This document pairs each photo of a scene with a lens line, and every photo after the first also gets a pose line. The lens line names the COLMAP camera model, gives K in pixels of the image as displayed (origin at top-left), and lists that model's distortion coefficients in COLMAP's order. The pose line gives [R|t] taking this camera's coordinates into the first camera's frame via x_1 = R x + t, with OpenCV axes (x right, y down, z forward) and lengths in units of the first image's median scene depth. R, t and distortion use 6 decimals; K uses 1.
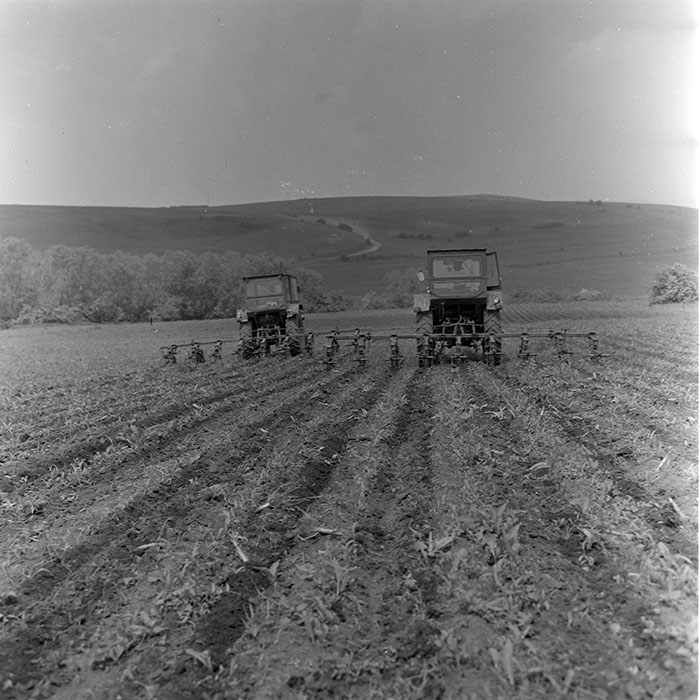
lens RADIAL K [[1012.2, 0, 330.5], [0, 1012.2, 352.3], [0, 0, 1]] dist [0.049108, -0.021983]
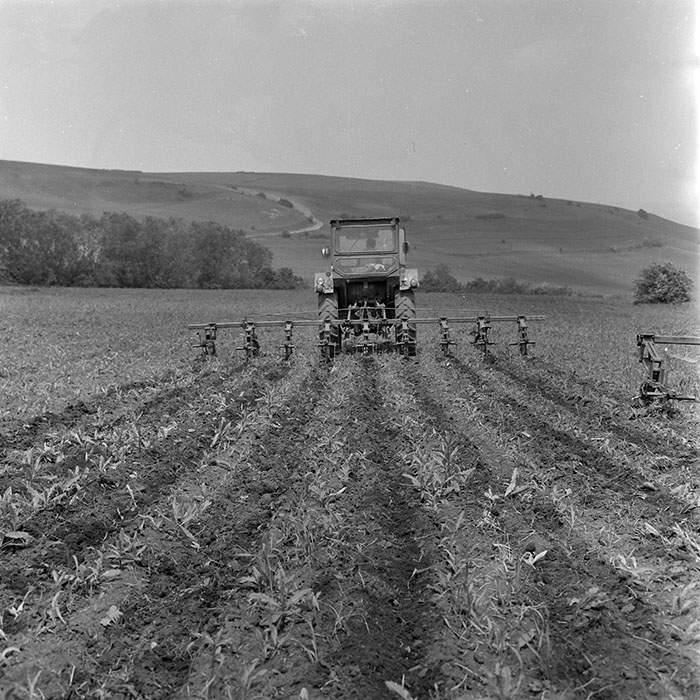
lens RADIAL K [[1006.8, 0, 324.8], [0, 1006.8, 349.1], [0, 0, 1]] dist [0.061695, -0.023468]
pose [[0.995500, 0.060526, 0.072910, -0.129894], [-0.061748, 0.997985, 0.014621, -0.005237], [-0.071879, -0.019057, 0.997231, 0.397560]]
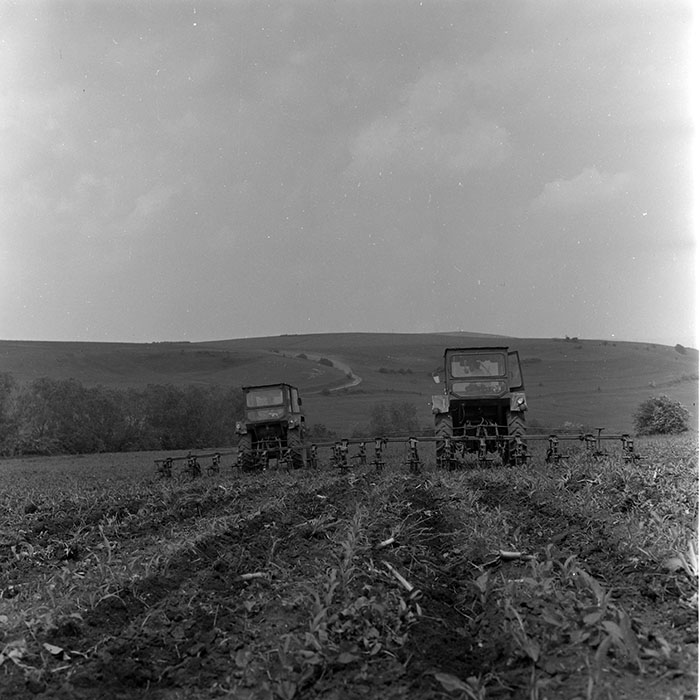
lens RADIAL K [[1006.8, 0, 324.8], [0, 1006.8, 349.1], [0, 0, 1]] dist [0.061695, -0.023468]
pose [[0.999888, 0.001237, 0.014909, -0.023107], [0.000828, 0.990478, -0.137668, 0.021723], [-0.014937, 0.137664, 0.990366, 0.049735]]
